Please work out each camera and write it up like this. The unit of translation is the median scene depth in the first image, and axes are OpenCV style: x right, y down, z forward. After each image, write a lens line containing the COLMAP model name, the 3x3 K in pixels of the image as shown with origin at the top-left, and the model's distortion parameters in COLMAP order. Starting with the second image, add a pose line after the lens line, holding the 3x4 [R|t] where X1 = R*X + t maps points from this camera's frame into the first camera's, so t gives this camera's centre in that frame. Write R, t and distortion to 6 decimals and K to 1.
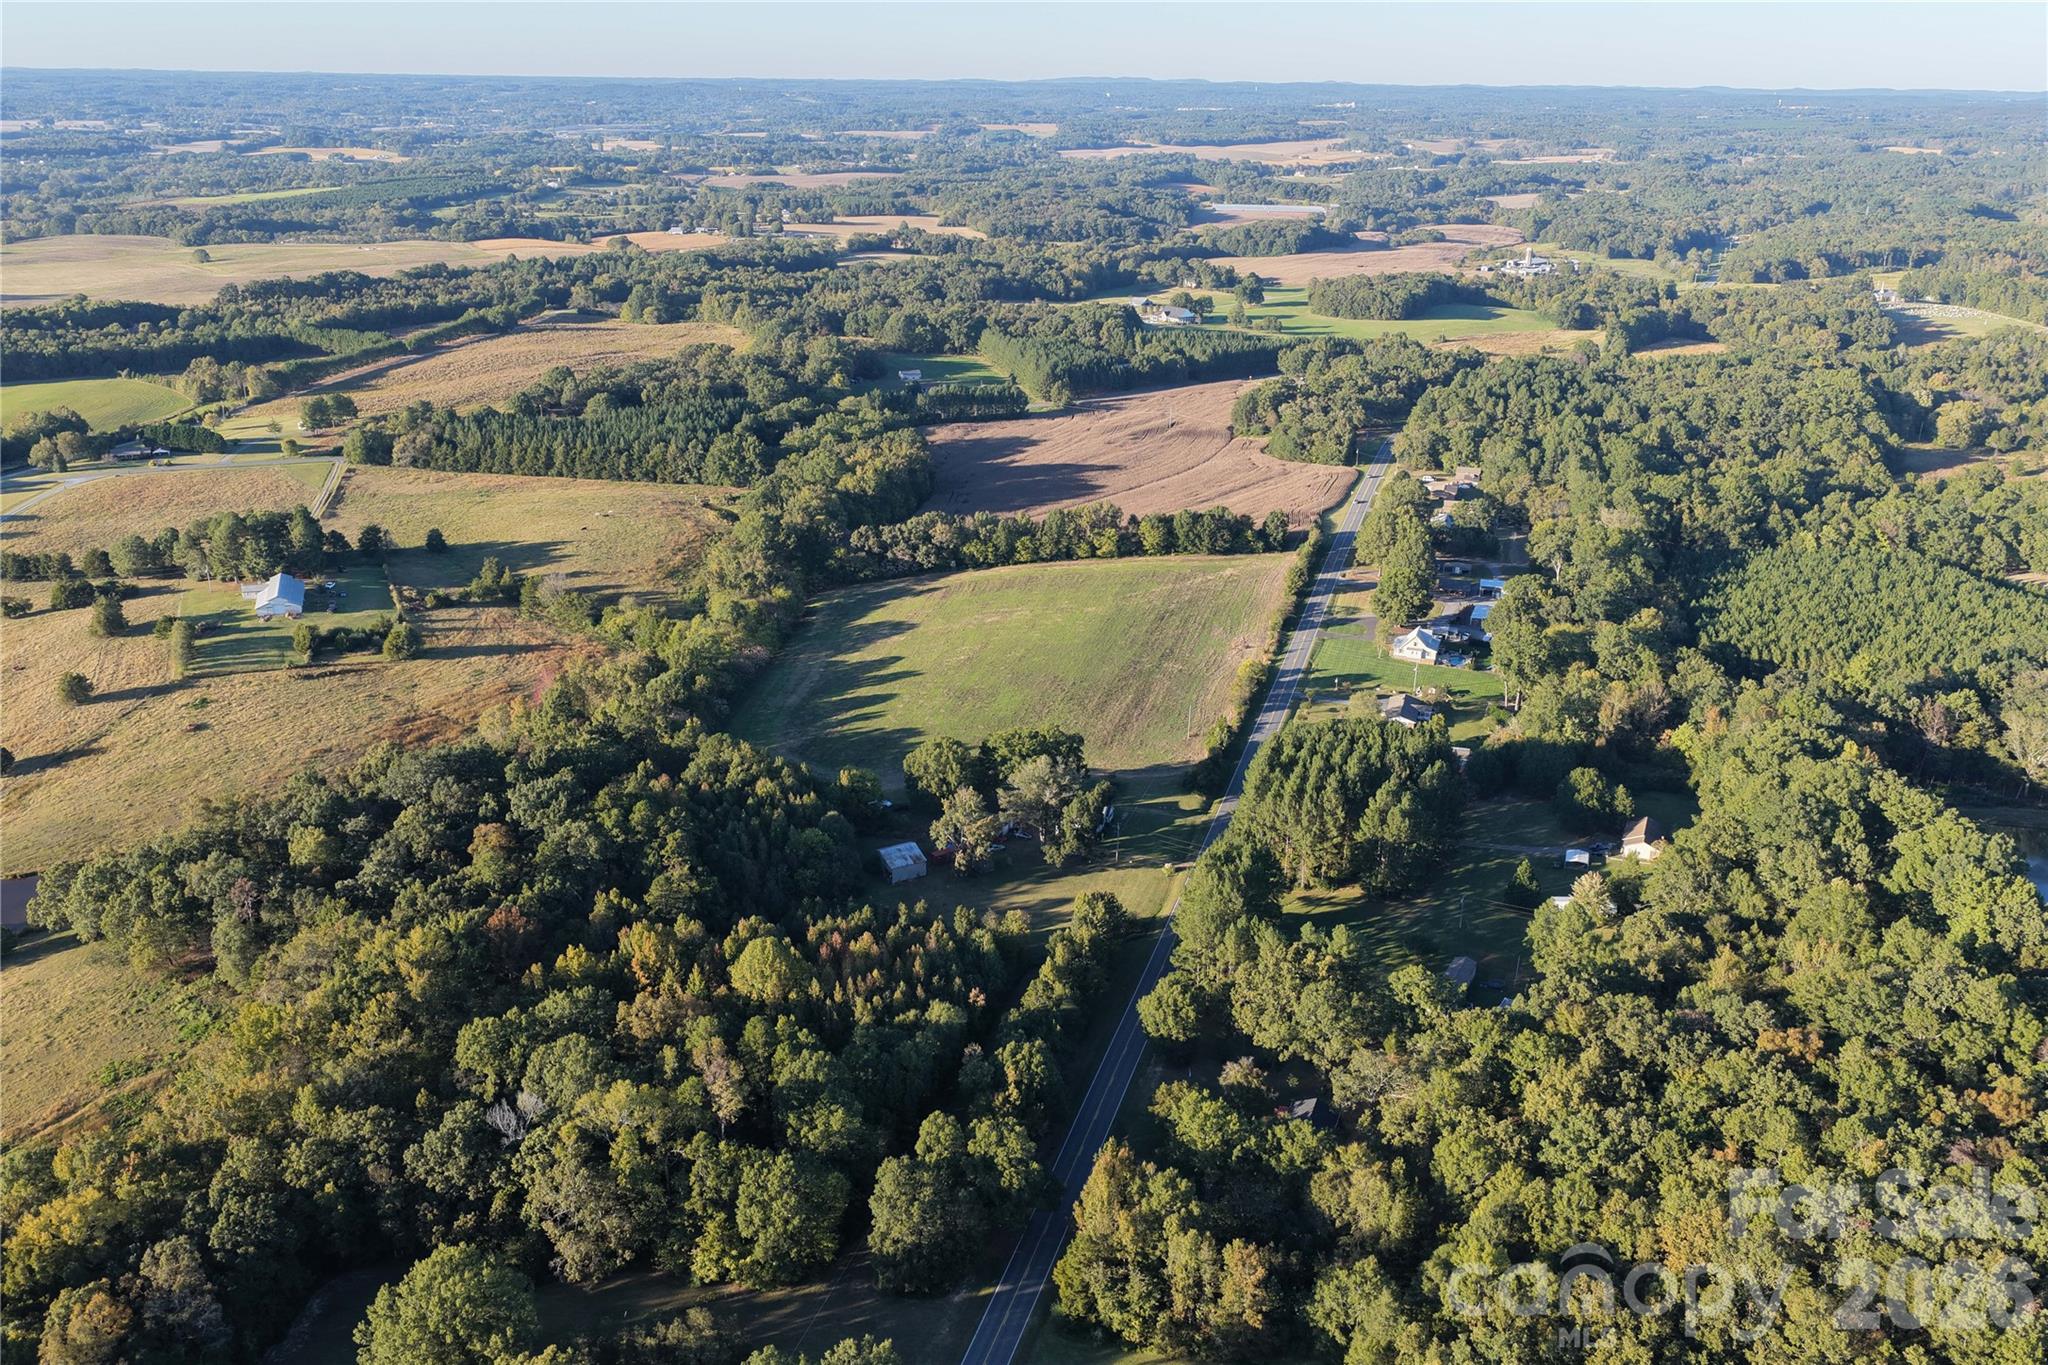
lens RADIAL K [[1696.1, 0, 1024.0], [0, 1696.1, 682.5], [0, 0, 1]] dist [-0.018745, 0.047820]
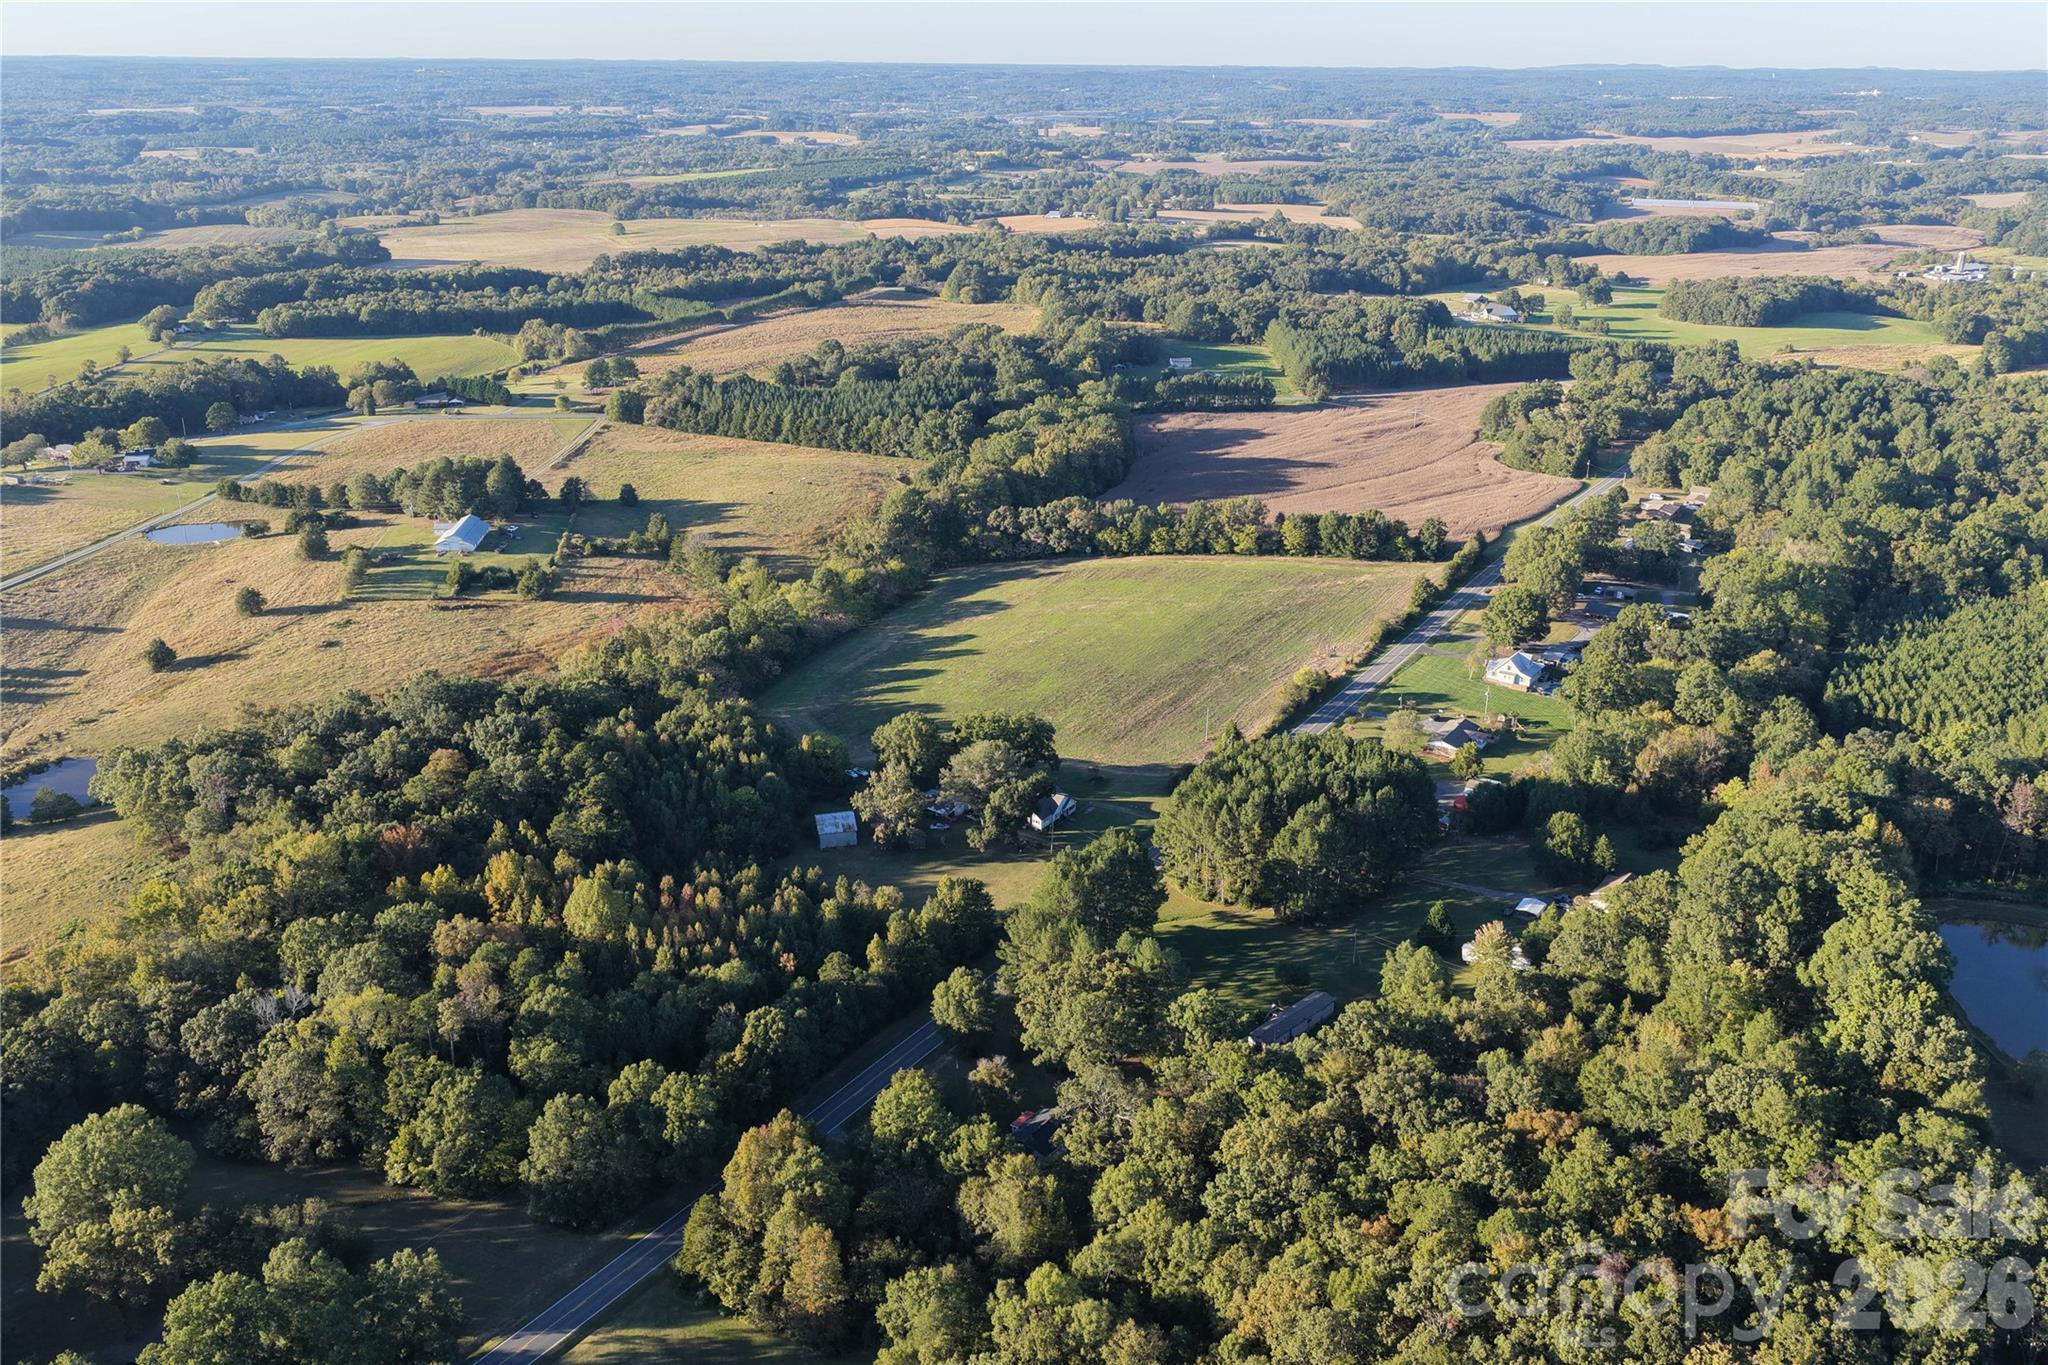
lens RADIAL K [[1696.1, 0, 1024.0], [0, 1696.1, 682.5], [0, 0, 1]] dist [-0.018745, 0.047820]
pose [[0.963357, 0.089871, -0.252719, 0.178176], [-0.088249, 0.995940, 0.017771, -0.006465], [0.253290, 0.005182, 0.967377, 0.024541]]
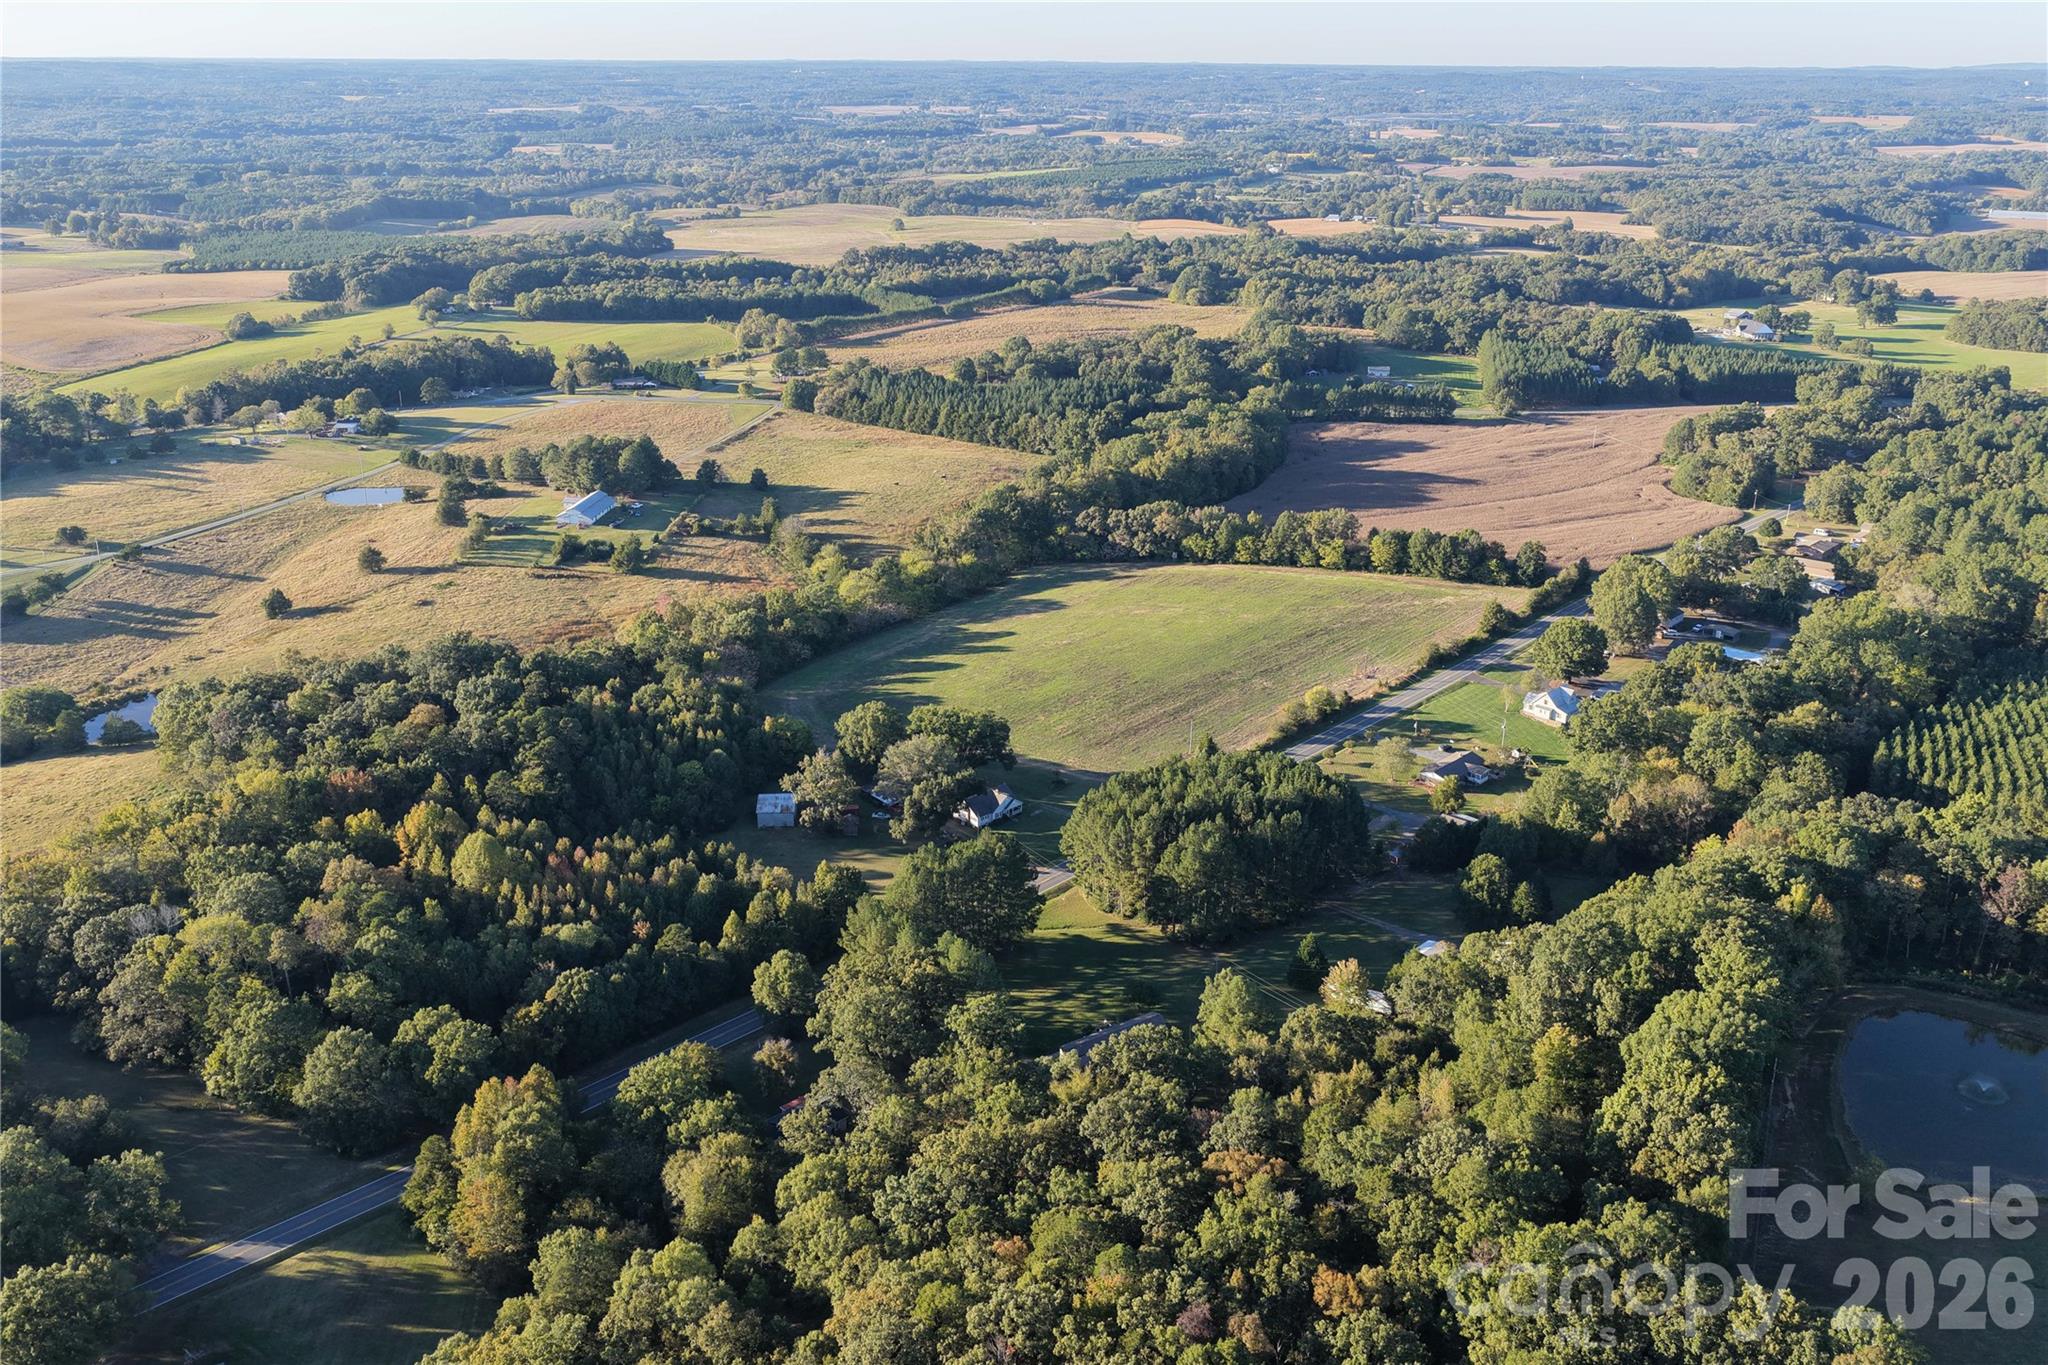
lens RADIAL K [[1696.1, 0, 1024.0], [0, 1696.1, 682.5], [0, 0, 1]] dist [-0.018745, 0.047820]
pose [[0.889141, 0.153987, -0.430947, 0.312036], [-0.151514, 0.987633, 0.040296, -0.022979], [0.431823, 0.029466, 0.901477, 0.073742]]
